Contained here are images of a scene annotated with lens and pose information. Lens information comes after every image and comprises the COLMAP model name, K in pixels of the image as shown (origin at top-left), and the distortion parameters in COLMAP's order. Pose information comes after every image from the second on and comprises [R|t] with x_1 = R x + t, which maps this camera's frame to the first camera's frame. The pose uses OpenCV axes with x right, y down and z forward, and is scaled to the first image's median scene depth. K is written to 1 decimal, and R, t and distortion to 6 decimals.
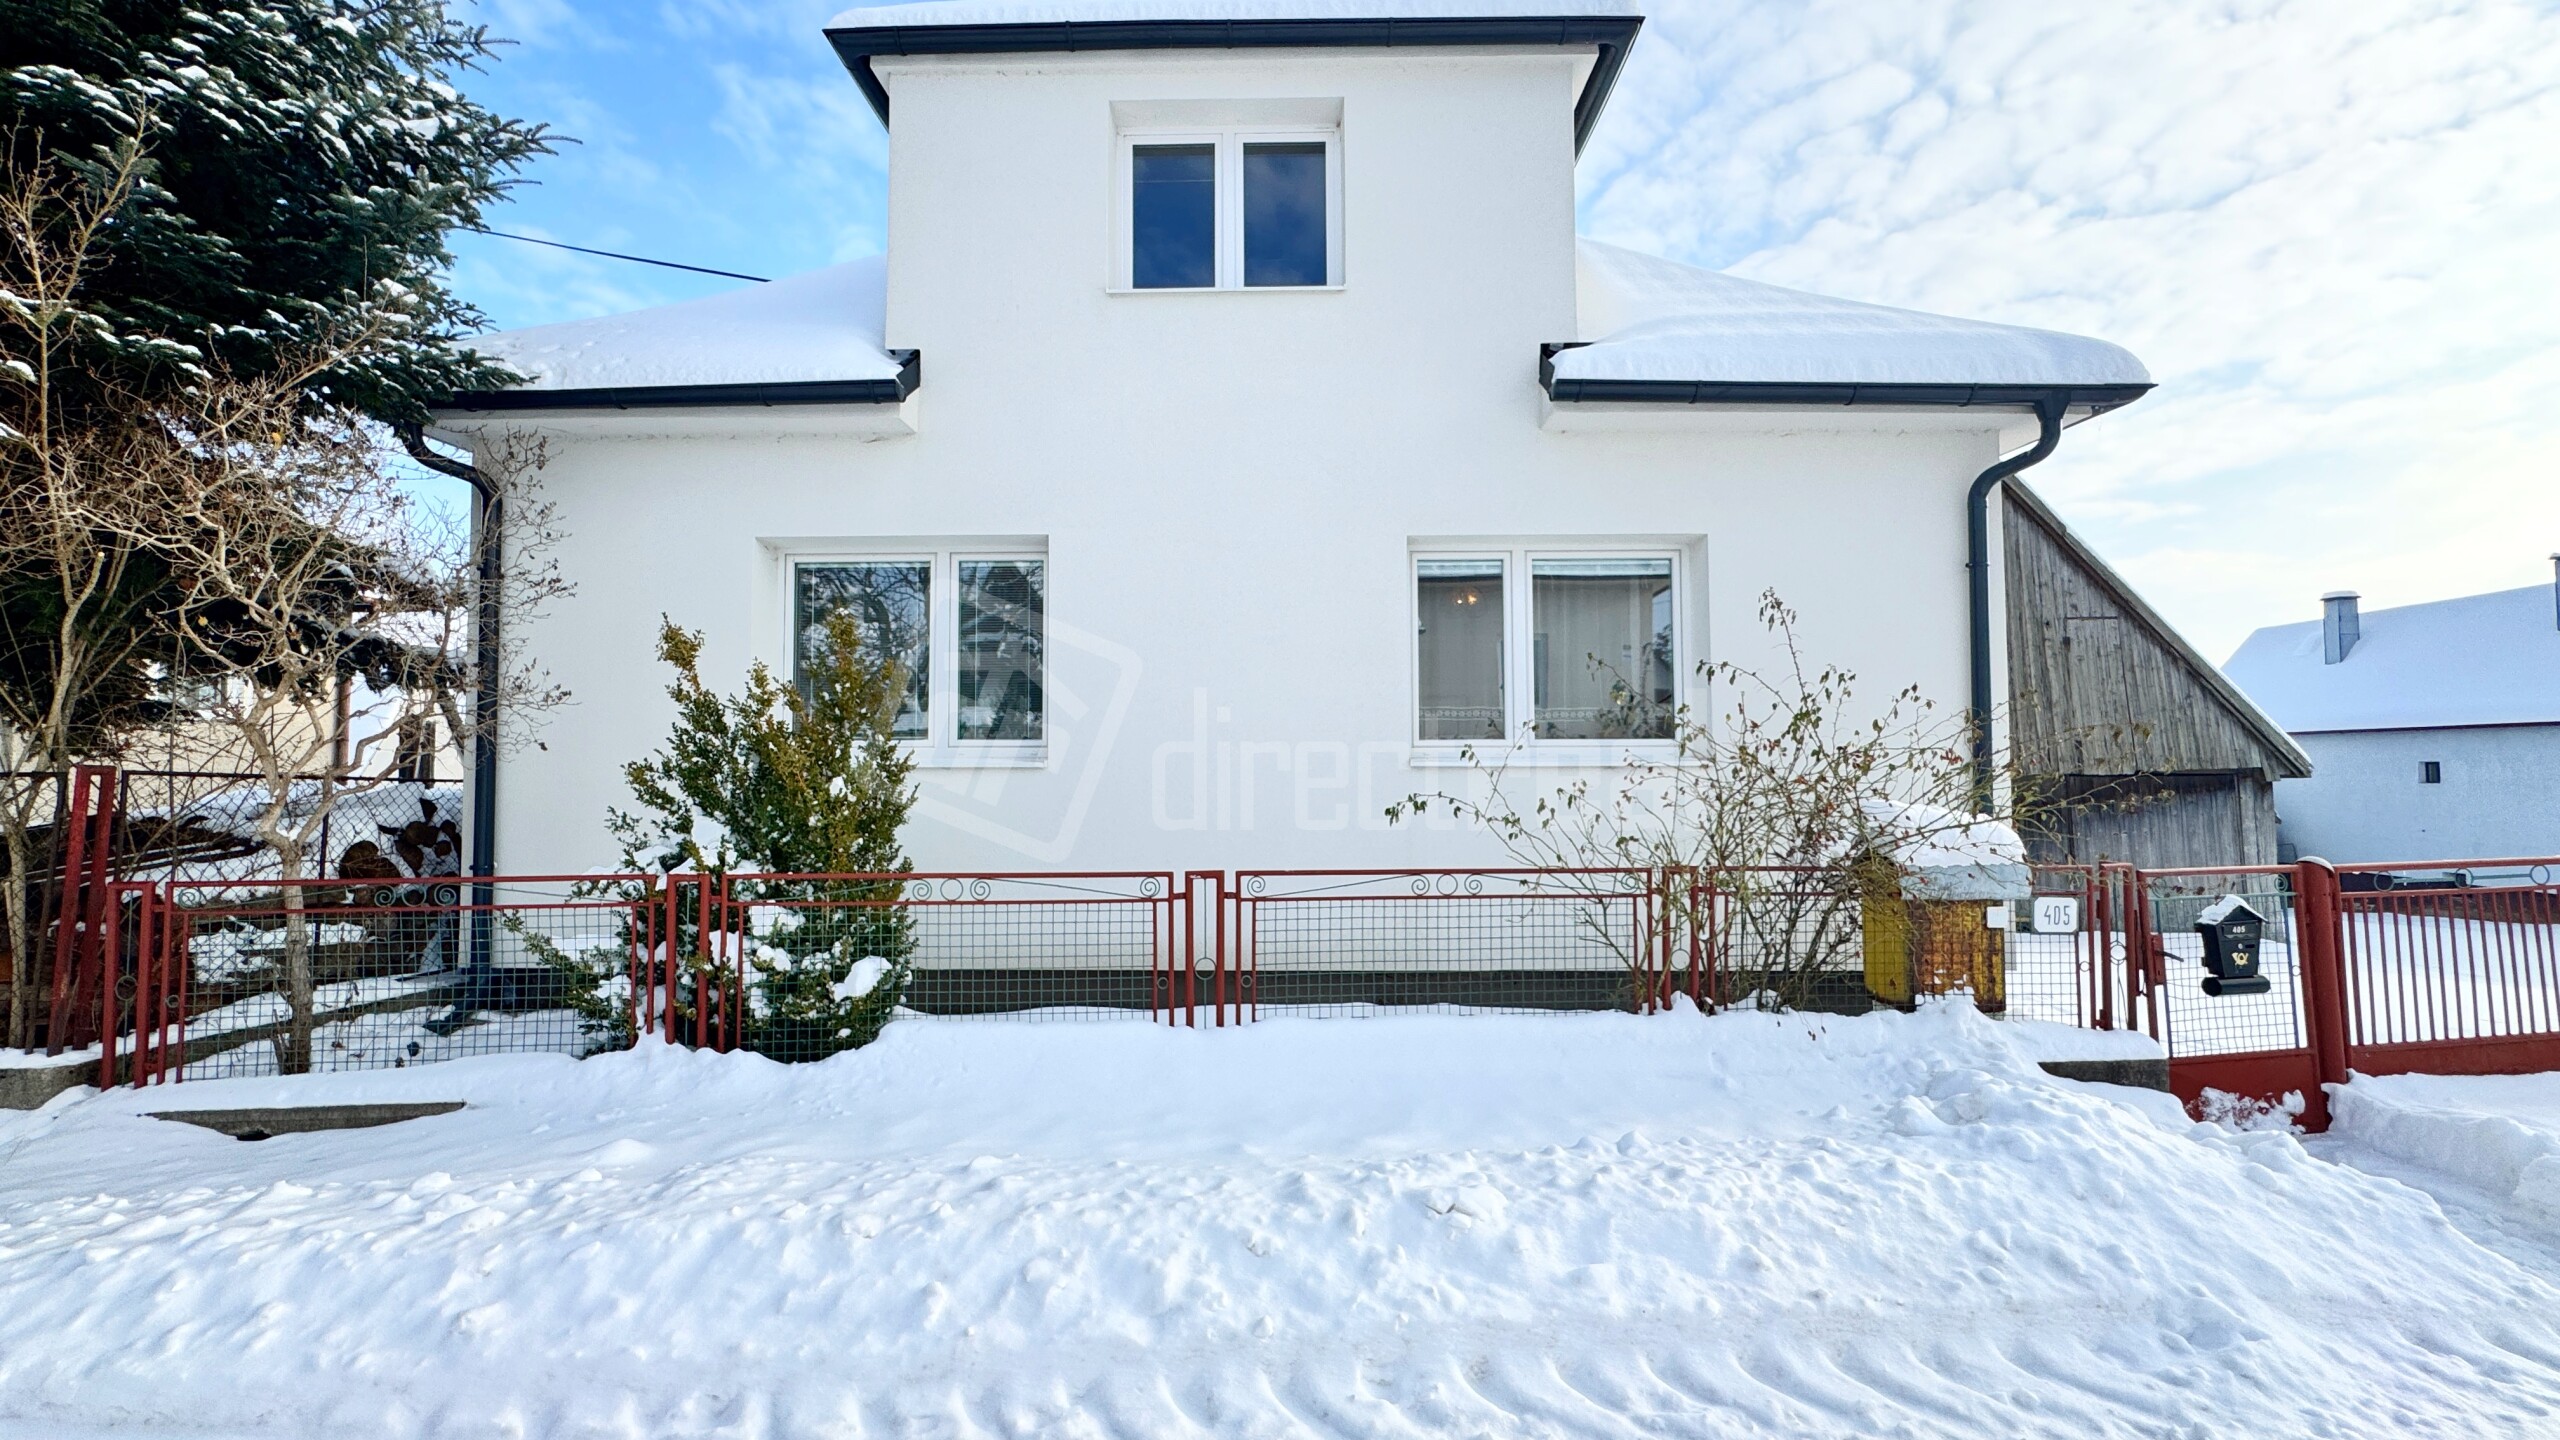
lens RADIAL K [[1020.4, 0, 1276.9], [0, 1020.4, 725.7], [0, 0, 1]] dist [-0.001394, -0.001000]
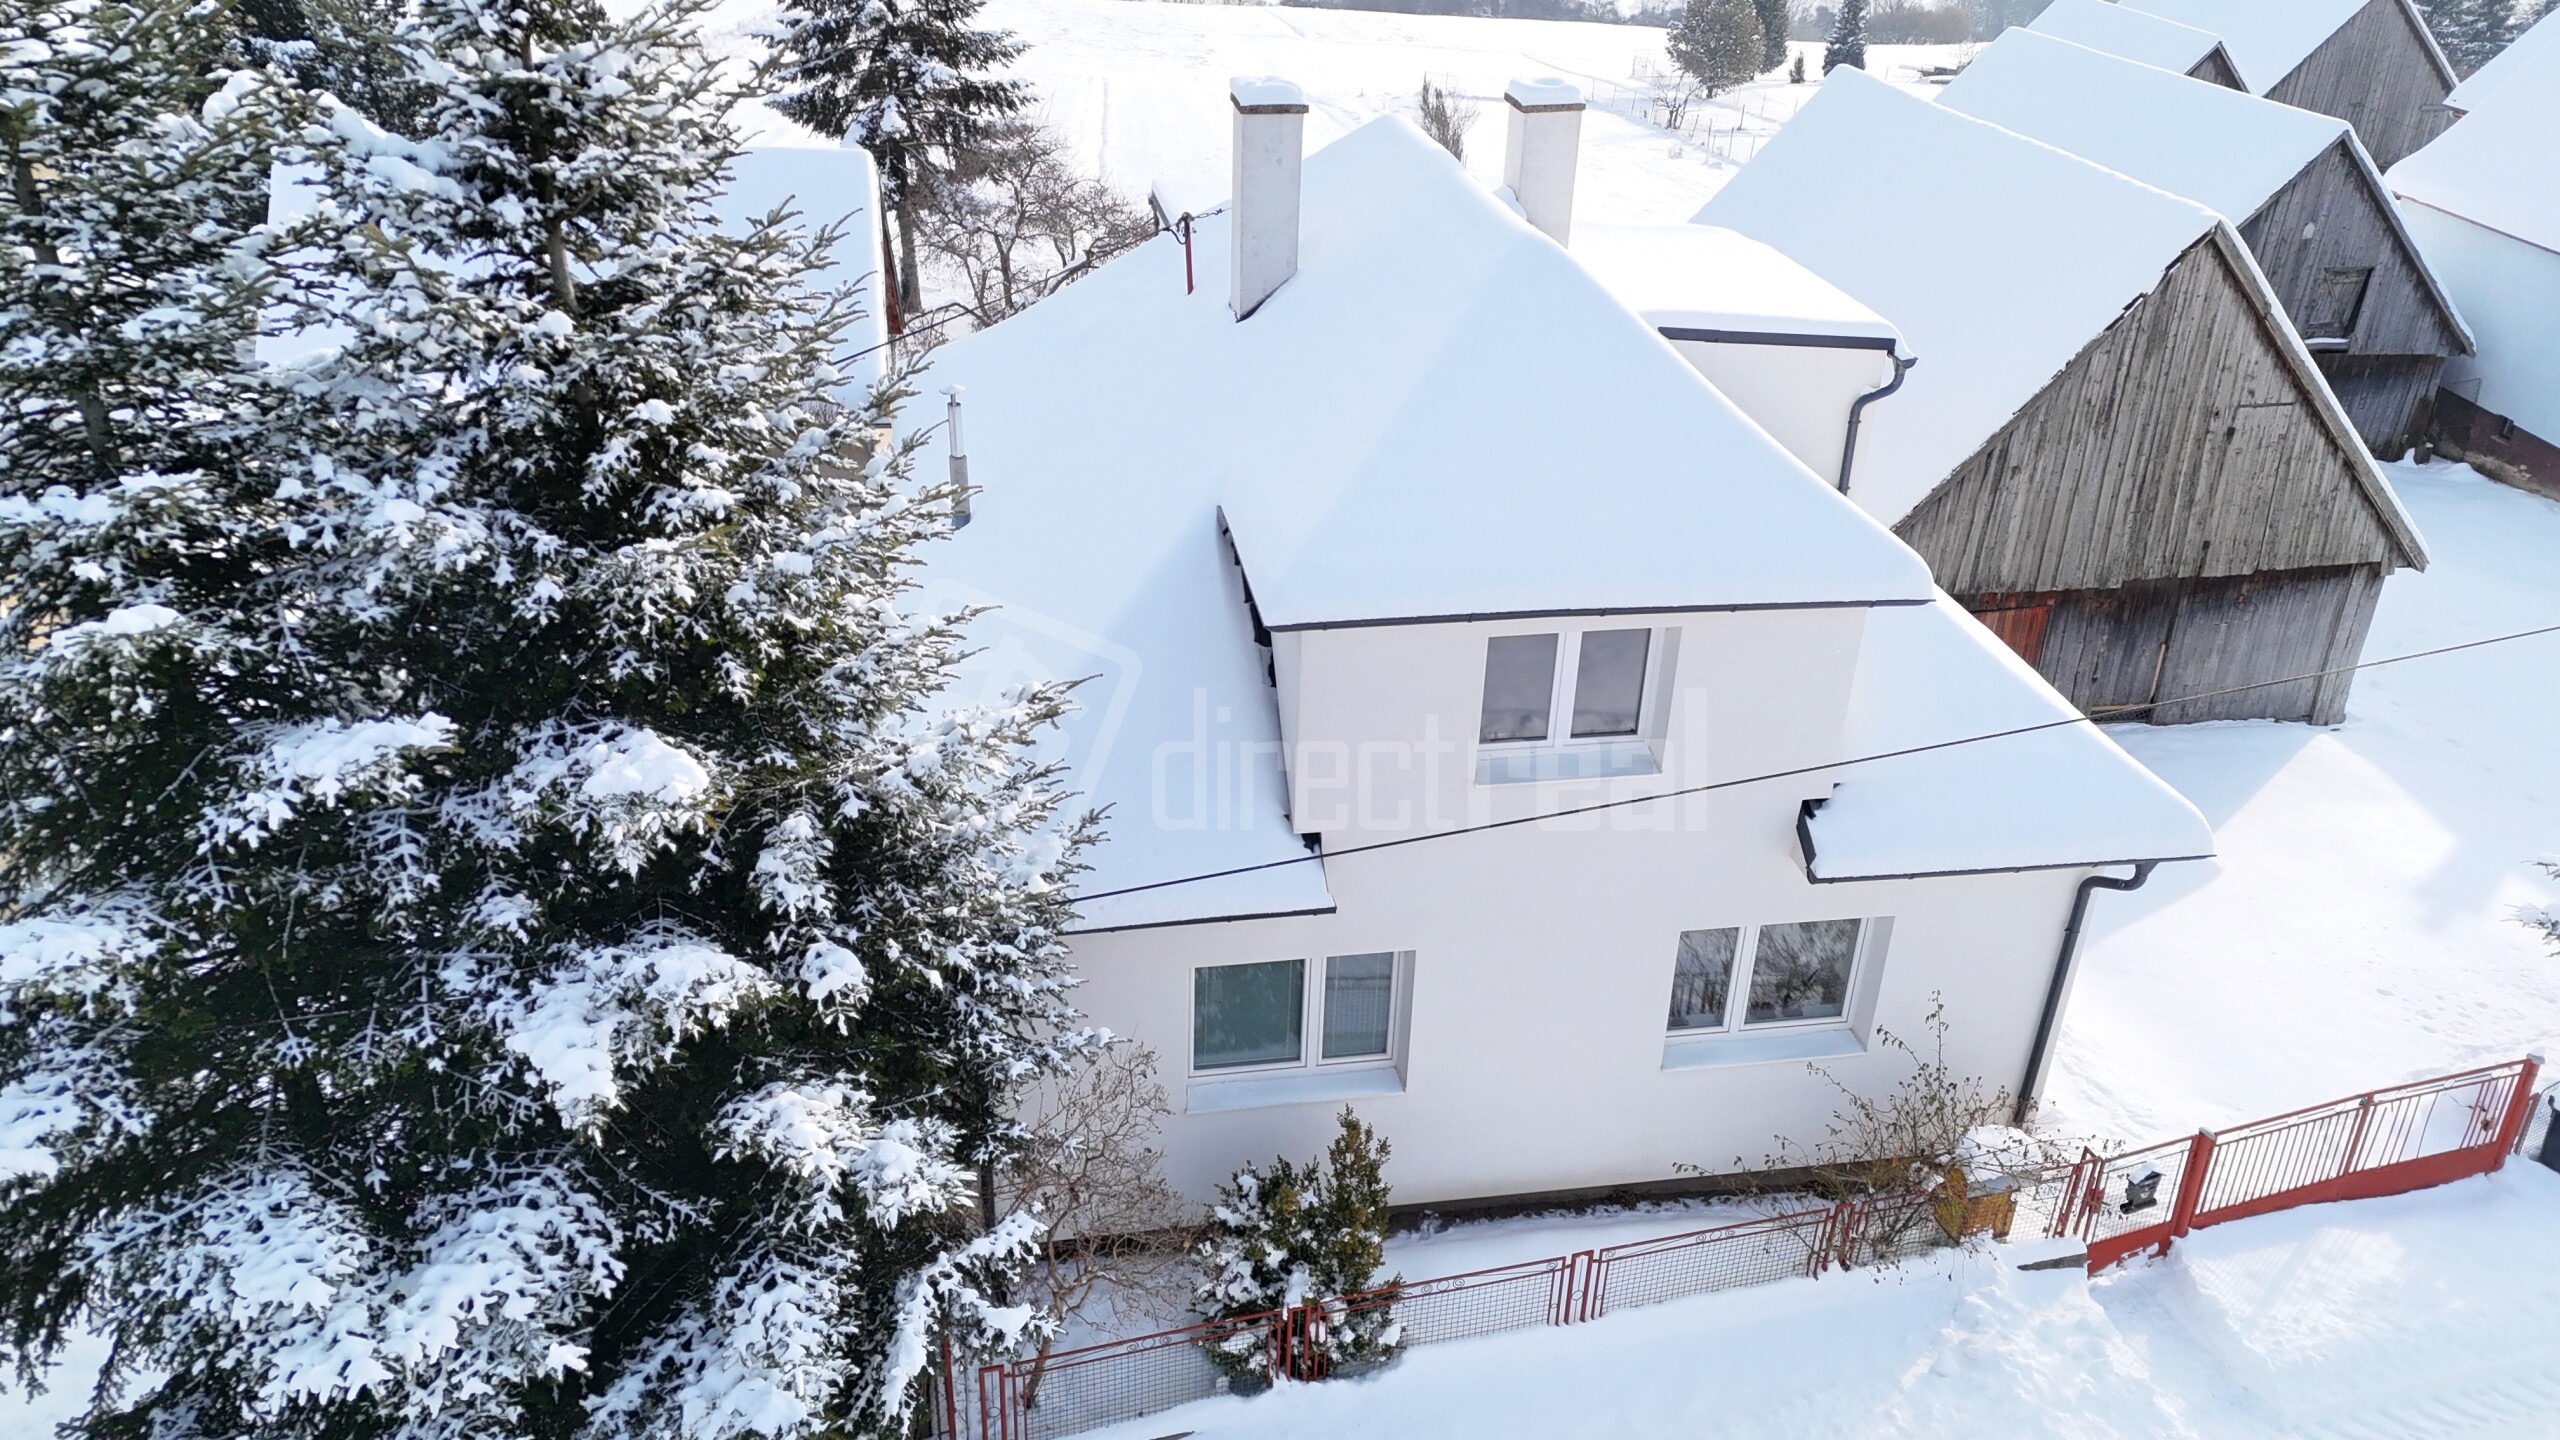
lens RADIAL K [[1859.1, 0, 1277.5], [0, 1859.1, 718.3], [0, 0, 1]] dist [0.056883, -0.024172]
pose [[0.981689, -0.065980, 0.178699, -0.928525], [-0.034589, 0.860761, 0.507833, -1.897520], [-0.187323, -0.504715, 0.842718, -0.924354]]
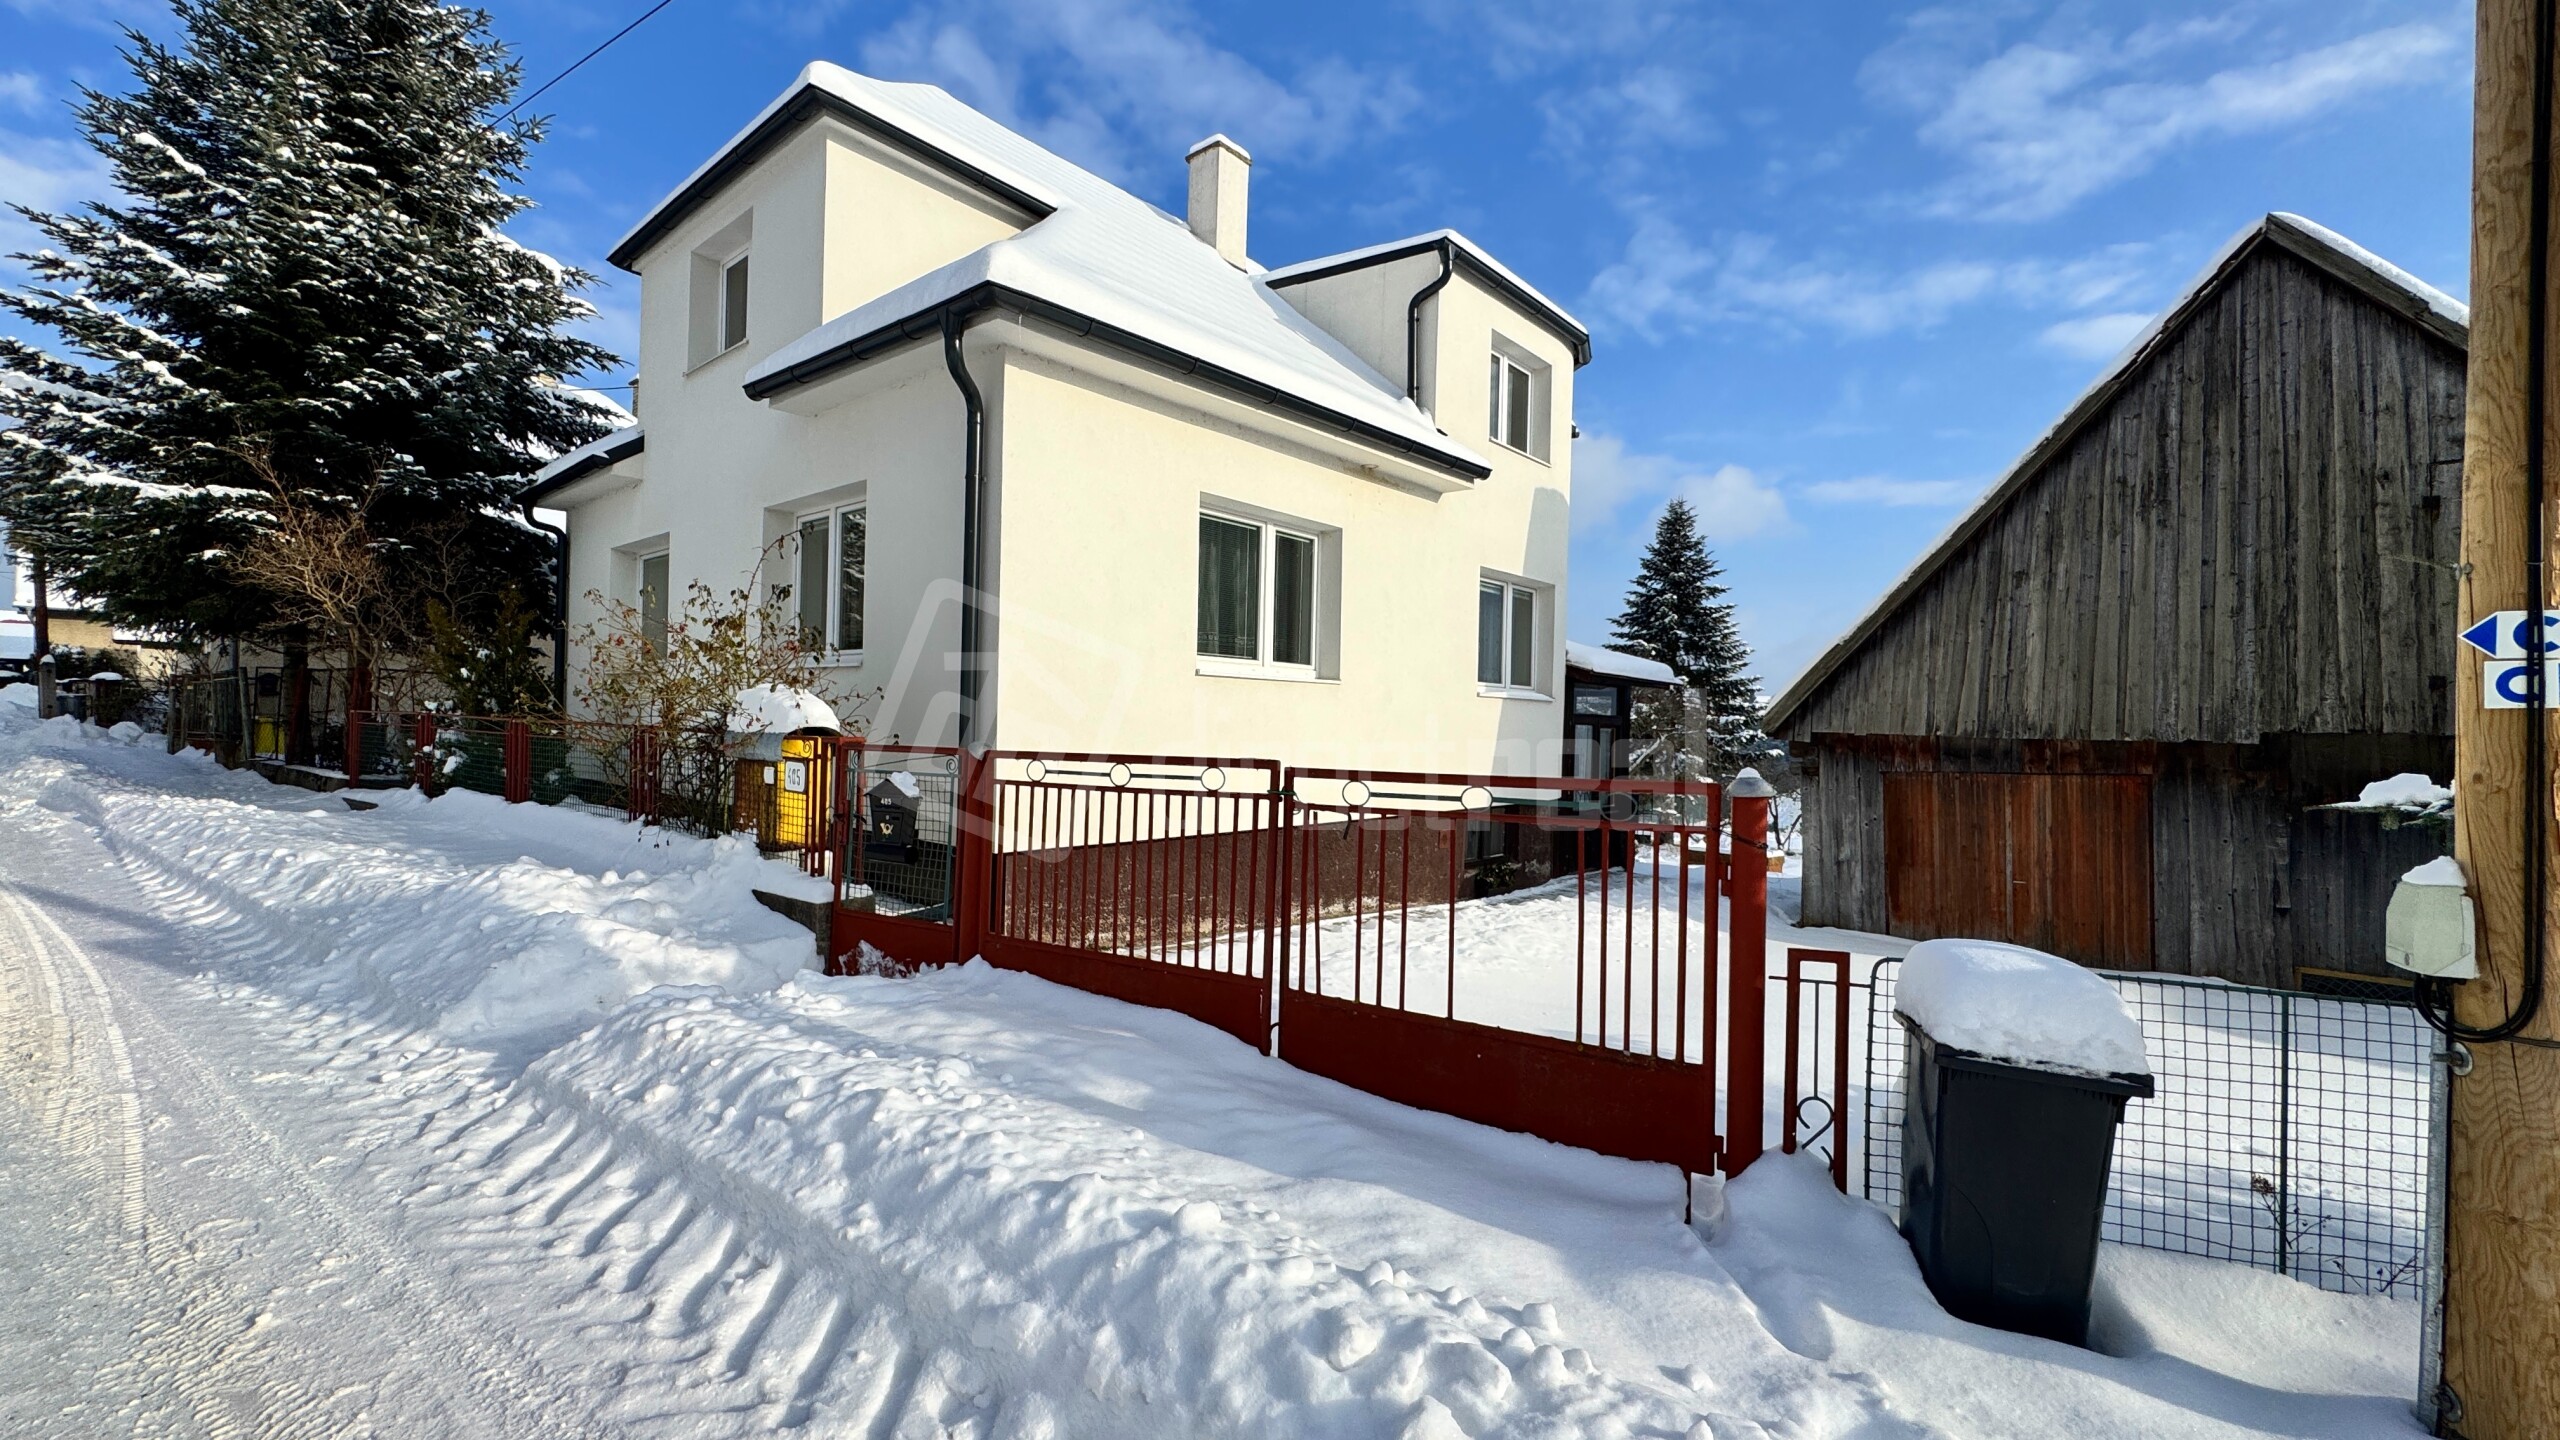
lens RADIAL K [[1020.4, 0, 1279.8], [0, 1020.4, 718.4], [0, 0, 1]] dist [-0.001394, -0.001000]
pose [[0.769164, 0.018826, -0.638774, 1.857109], [-0.005588, 0.999726, 0.022735, 0.082763], [0.639027, -0.013917, 0.769058, 0.420665]]
